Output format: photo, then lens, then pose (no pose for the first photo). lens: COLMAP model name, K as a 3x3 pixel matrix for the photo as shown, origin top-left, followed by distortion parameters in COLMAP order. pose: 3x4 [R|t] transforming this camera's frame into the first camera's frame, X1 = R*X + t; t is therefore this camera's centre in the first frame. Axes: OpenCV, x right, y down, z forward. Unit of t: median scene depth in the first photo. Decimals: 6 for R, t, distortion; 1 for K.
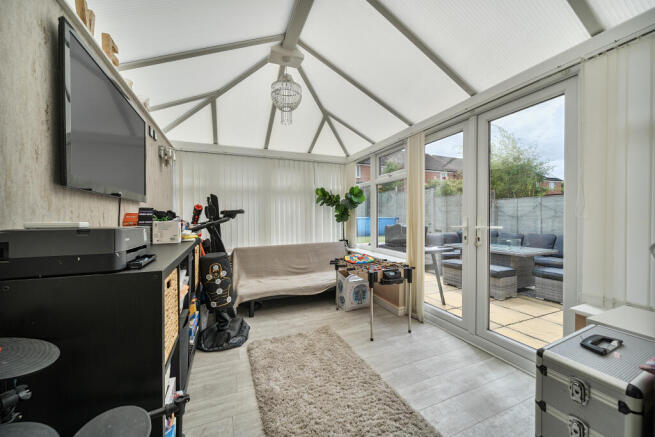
lens RADIAL K [[244.6, 0, 323.1], [0, 244.6, 218.3], [0, 0, 1]] dist [-0.003489, 0.000171]
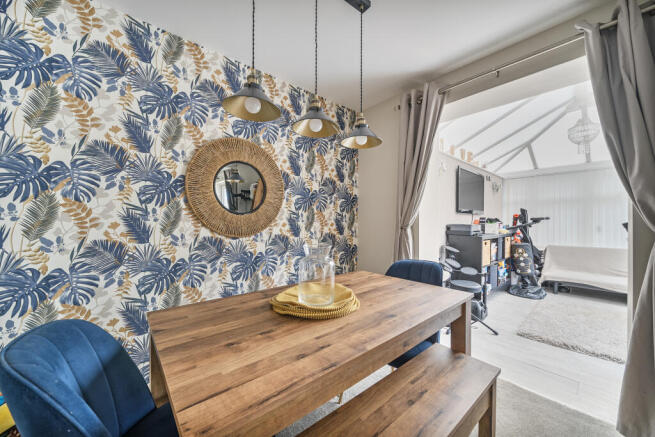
lens RADIAL K [[244.6, 0, 328.0], [0, 244.6, 220.1], [0, 0, 1]] dist [-0.003489, 0.000171]
pose [[0.333519, 0.006272, -0.942722, 0.631098], [-0.017578, 0.999845, 0.000434, 0.004645], [0.942579, 0.016426, 0.333578, -0.749074]]
